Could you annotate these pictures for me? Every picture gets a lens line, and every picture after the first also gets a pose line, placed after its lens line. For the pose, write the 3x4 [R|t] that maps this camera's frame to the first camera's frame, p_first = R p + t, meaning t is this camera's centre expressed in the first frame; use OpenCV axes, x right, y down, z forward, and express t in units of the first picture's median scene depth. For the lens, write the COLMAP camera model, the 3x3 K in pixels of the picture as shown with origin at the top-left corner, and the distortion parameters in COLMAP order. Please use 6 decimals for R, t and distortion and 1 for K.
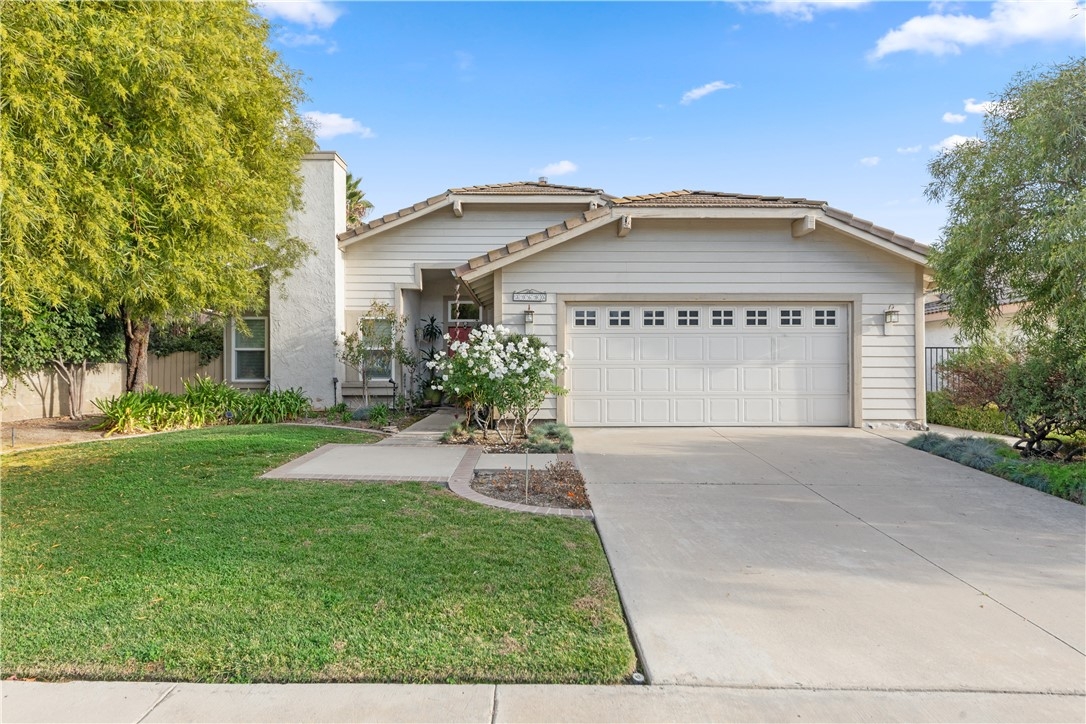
lens RADIAL K [[612.8, 0, 542.9], [0, 612.8, 367.8], [0, 0, 1]] dist [0.004766, 0.000249]
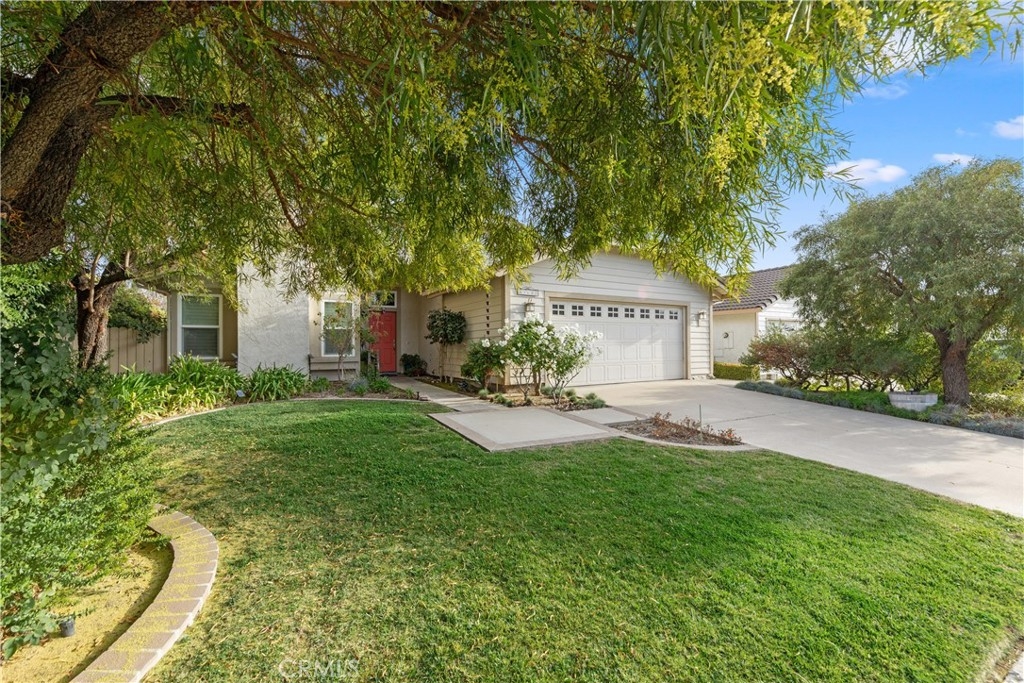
lens RADIAL K [[415.0, 0, 510.4], [0, 415.0, 339.7], [0, 0, 1]] dist [0.004672, 0.000403]
pose [[0.872776, 0.003607, 0.488108, -0.441077], [-0.000698, 0.999981, -0.006142, -0.005886], [-0.488121, 0.005020, 0.872761, 0.201162]]
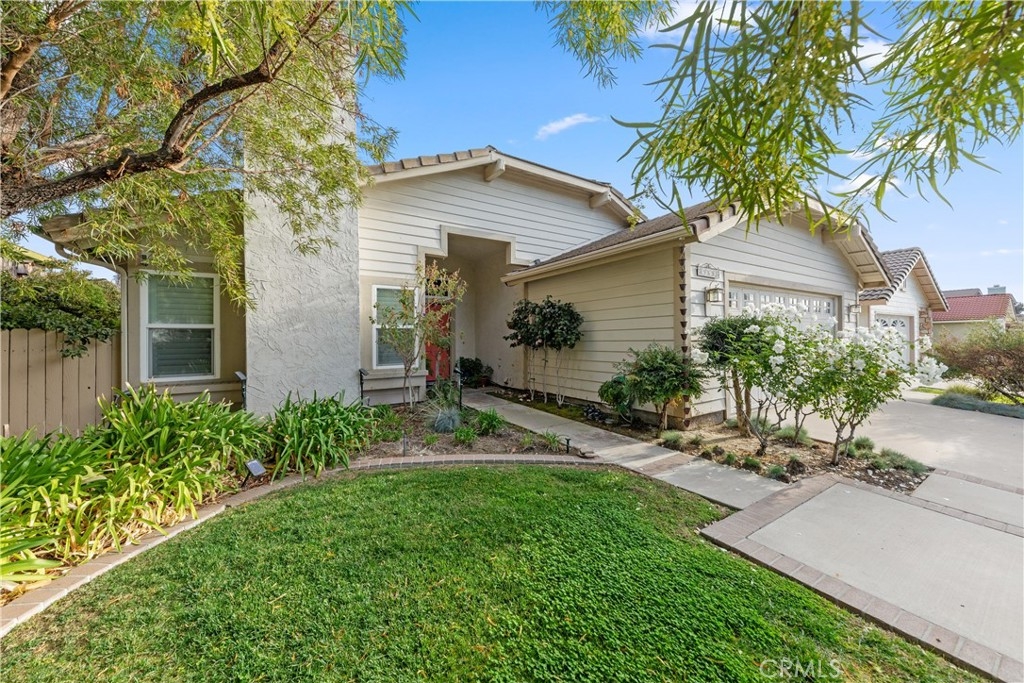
lens RADIAL K [[371.5, 0, 513.0], [0, 371.5, 334.5], [0, 0, 1]] dist [0.004896, -0.001616]
pose [[0.844538, -0.004794, 0.535475, -0.477457], [0.003387, 0.999988, 0.003611, -0.026720], [-0.535485, -0.001236, 0.844544, 0.621050]]
